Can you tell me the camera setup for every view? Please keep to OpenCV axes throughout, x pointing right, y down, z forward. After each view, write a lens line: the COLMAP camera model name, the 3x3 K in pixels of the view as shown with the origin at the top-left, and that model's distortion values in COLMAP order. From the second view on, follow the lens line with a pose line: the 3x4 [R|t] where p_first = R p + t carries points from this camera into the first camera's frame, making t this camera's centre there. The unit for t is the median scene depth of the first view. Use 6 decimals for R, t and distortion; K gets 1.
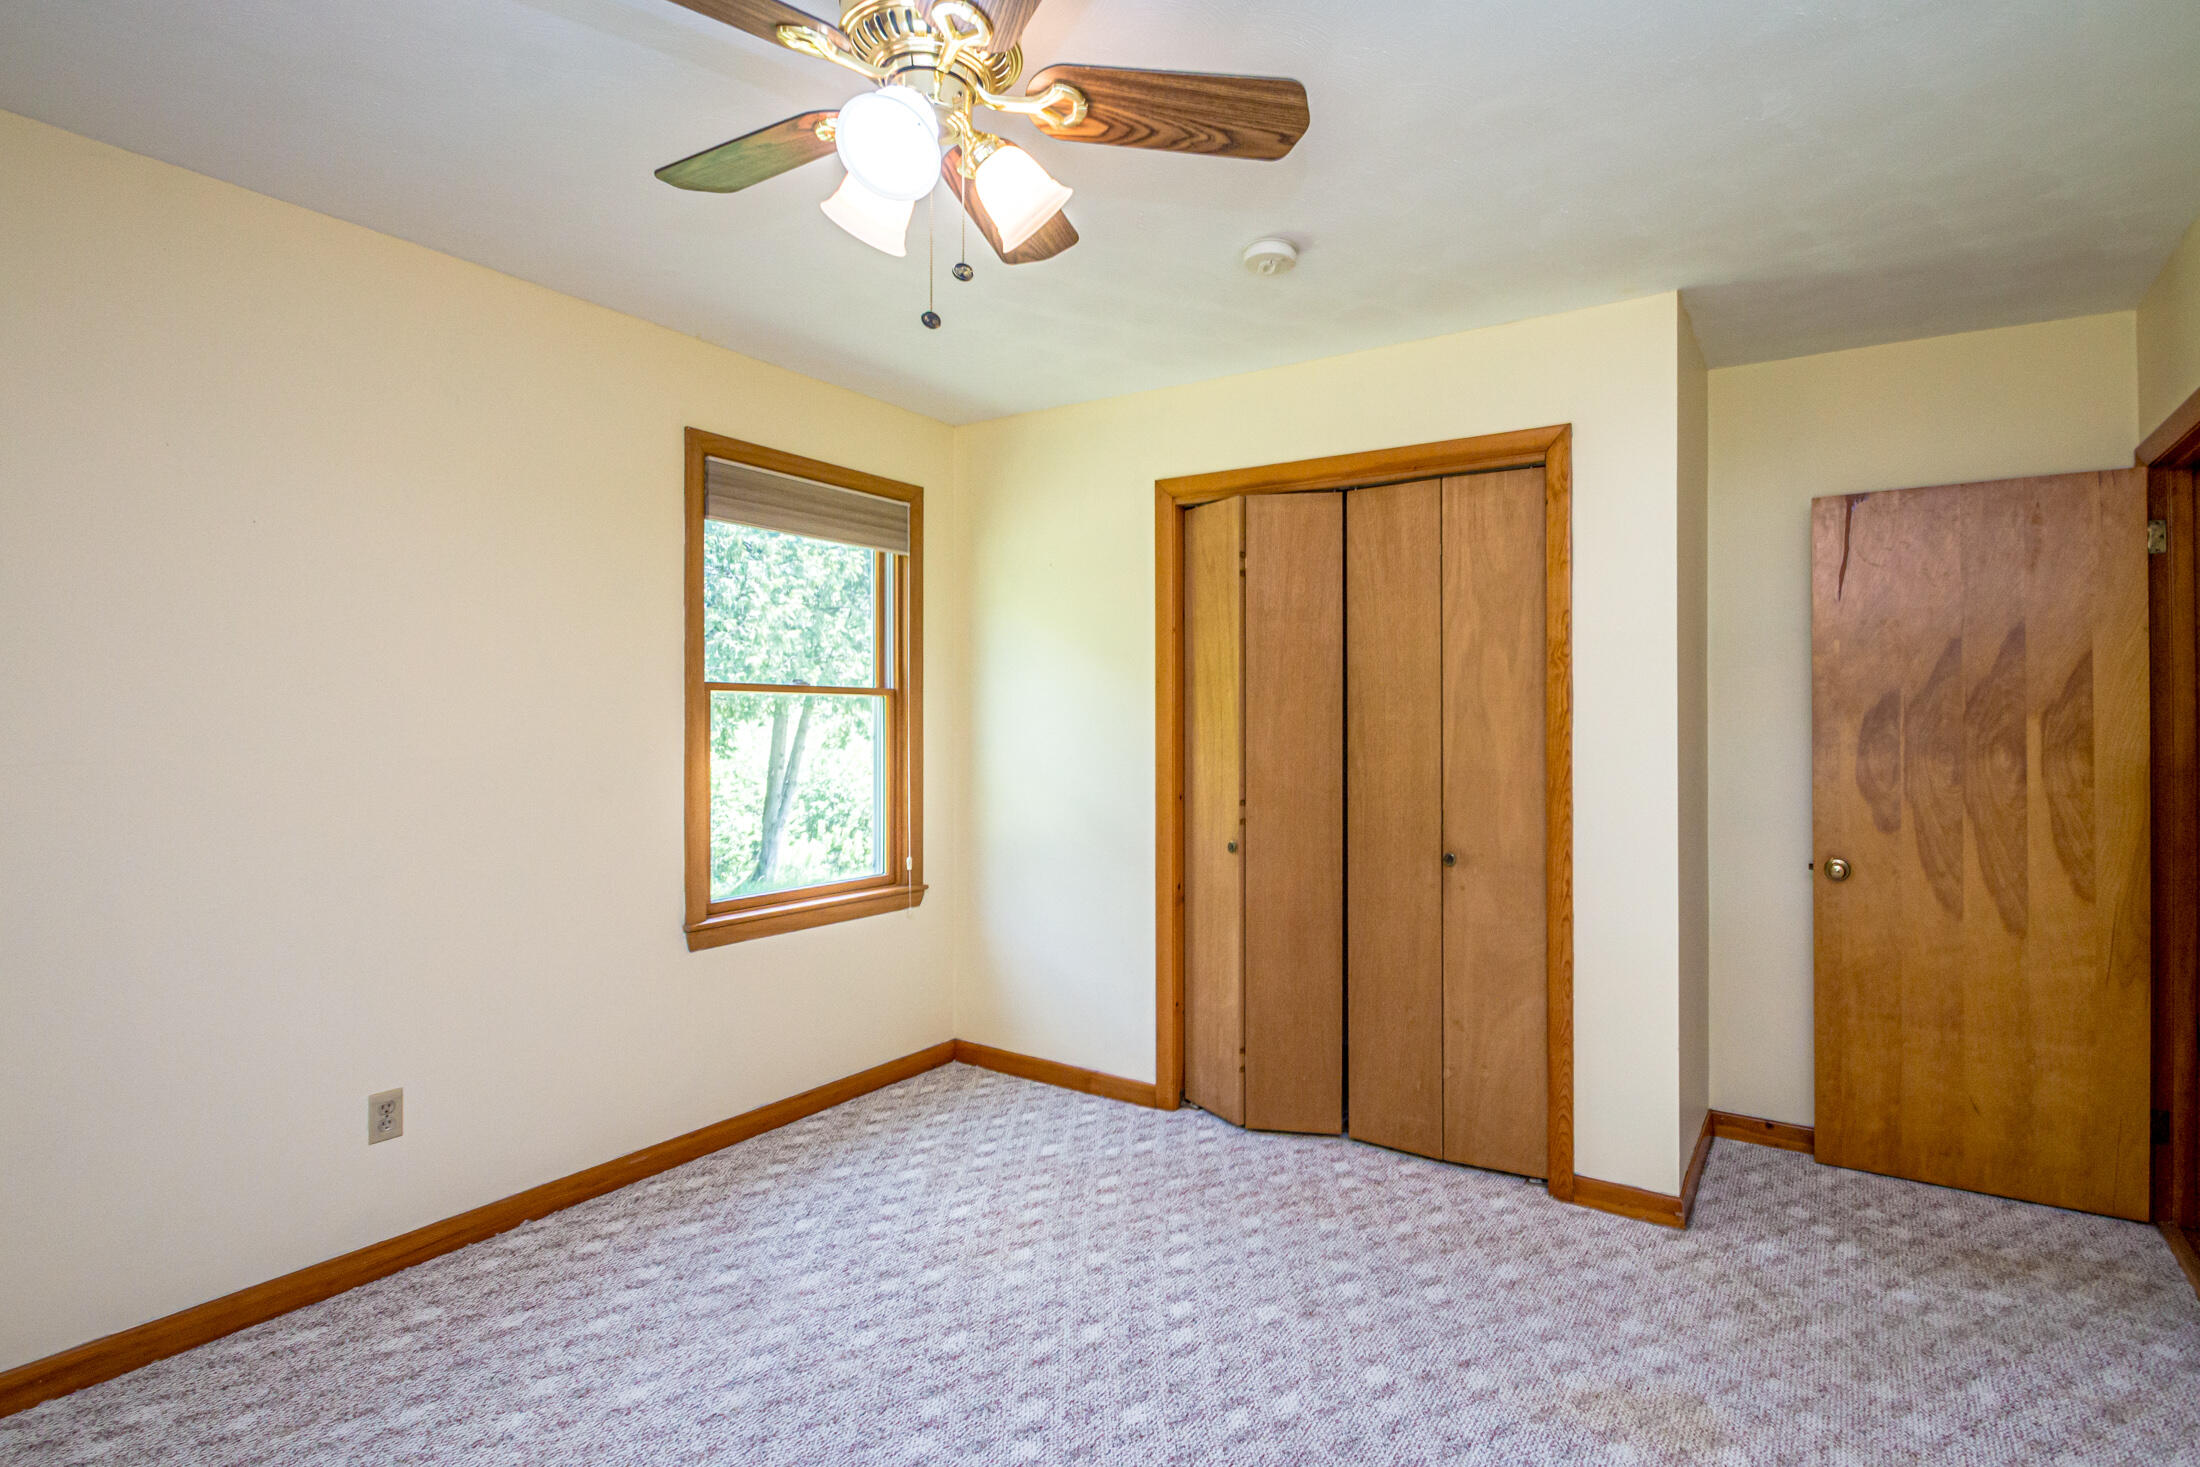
lens RADIAL K [[1058.4, 0, 1198.4], [0, 1058.4, 726.0], [0, 0, 1]] dist [0.033100, -0.020016]
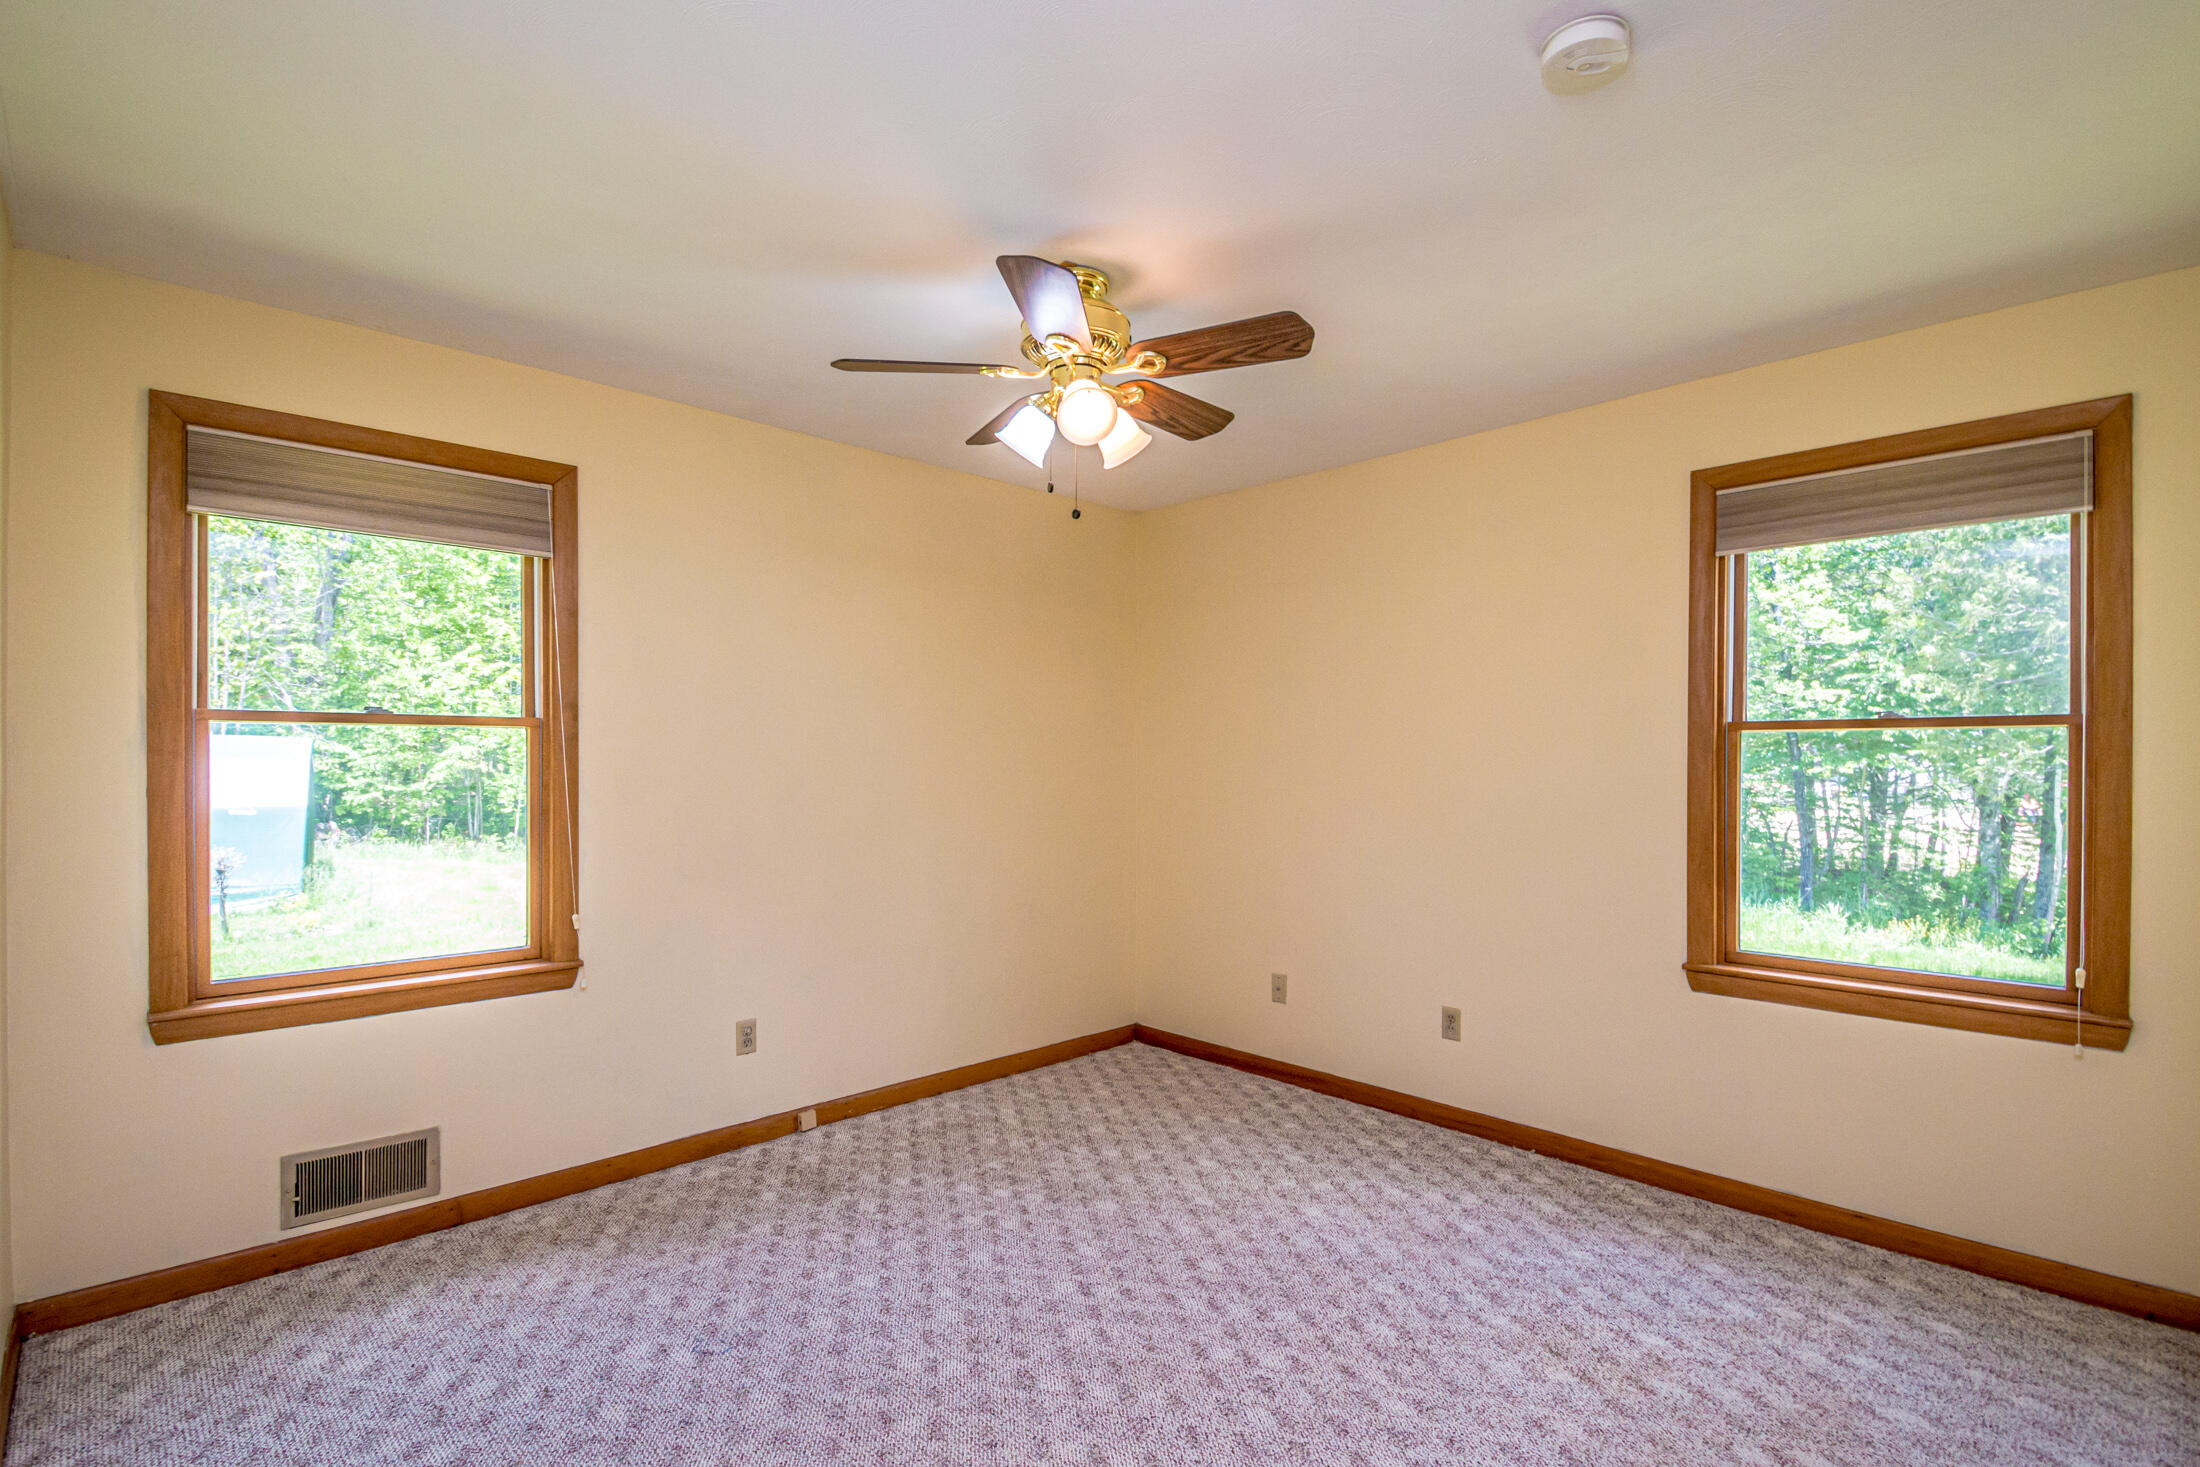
lens RADIAL K [[1049.8, 0, 1102.3], [0, 1049.8, 775.0], [0, 0, 1]] dist [0.016931, -0.019897]
pose [[-0.267267, 0.006152, -0.963603, 0.739948], [-0.005710, 0.999952, 0.007968, 0.003436], [0.963605, 0.007632, -0.267219, 0.849179]]
